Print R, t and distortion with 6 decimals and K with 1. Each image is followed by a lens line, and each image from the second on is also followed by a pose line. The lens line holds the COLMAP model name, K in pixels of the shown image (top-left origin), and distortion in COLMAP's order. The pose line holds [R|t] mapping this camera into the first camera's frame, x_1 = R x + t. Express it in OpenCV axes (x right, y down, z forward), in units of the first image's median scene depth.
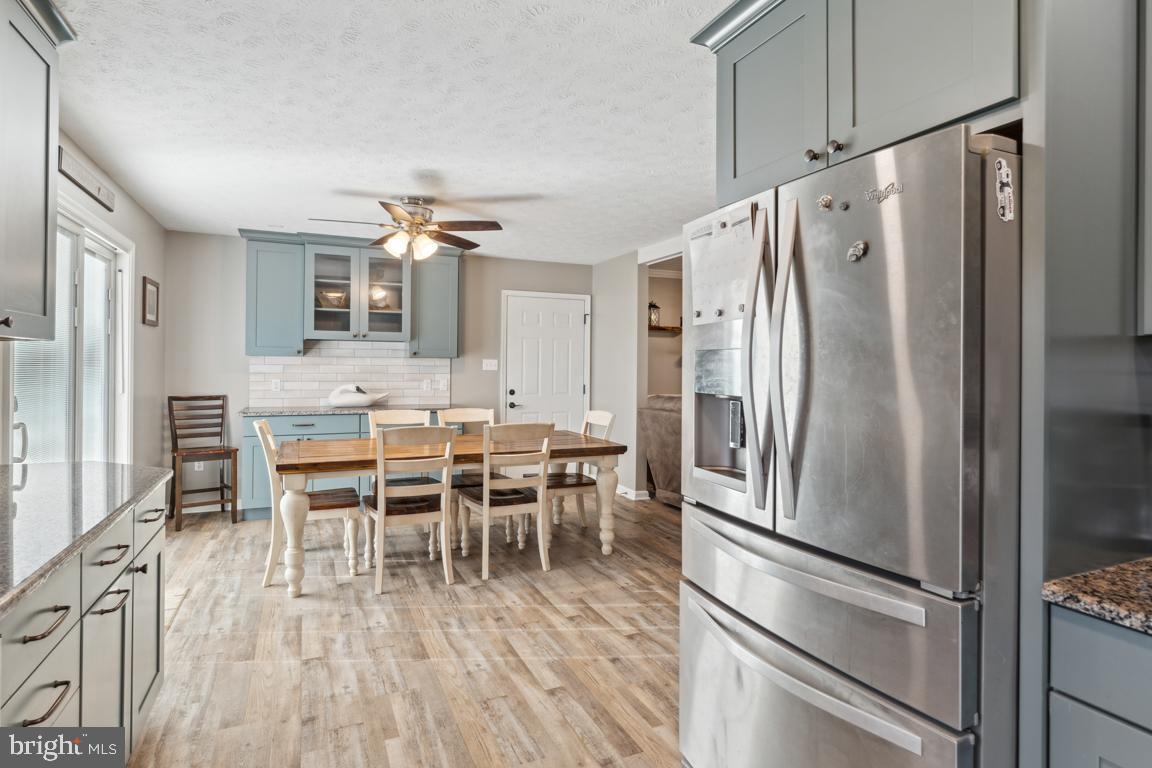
lens RADIAL K [[598.7, 0, 572.9], [0, 598.7, 372.7], [0, 0, 1]] dist [-0.009705, -0.000482]
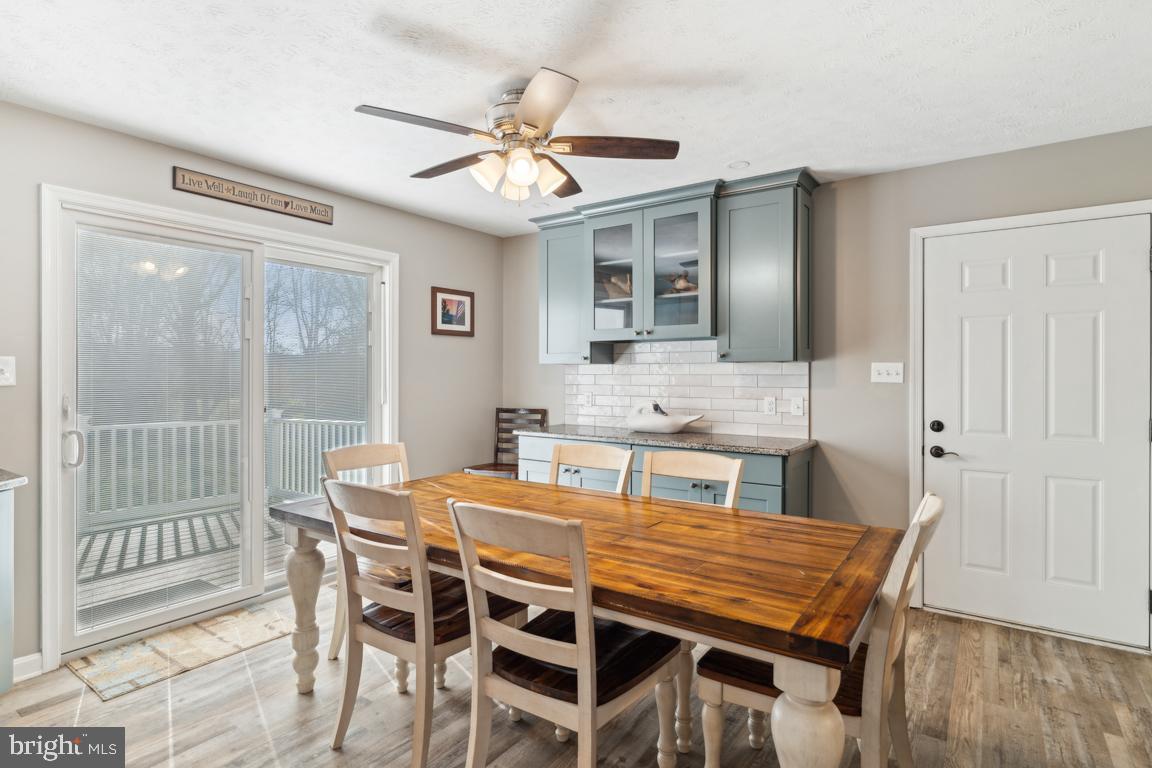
lens RADIAL K [[598.7, 0, 574.8], [0, 598.7, 383.5], [0, 0, 1]] dist [-0.009705, -0.000482]
pose [[0.513683, 0.009125, -0.857931, 0.196091], [-0.004167, 0.999958, 0.008141, -0.007236], [0.857970, -0.000607, 0.513700, 0.533932]]
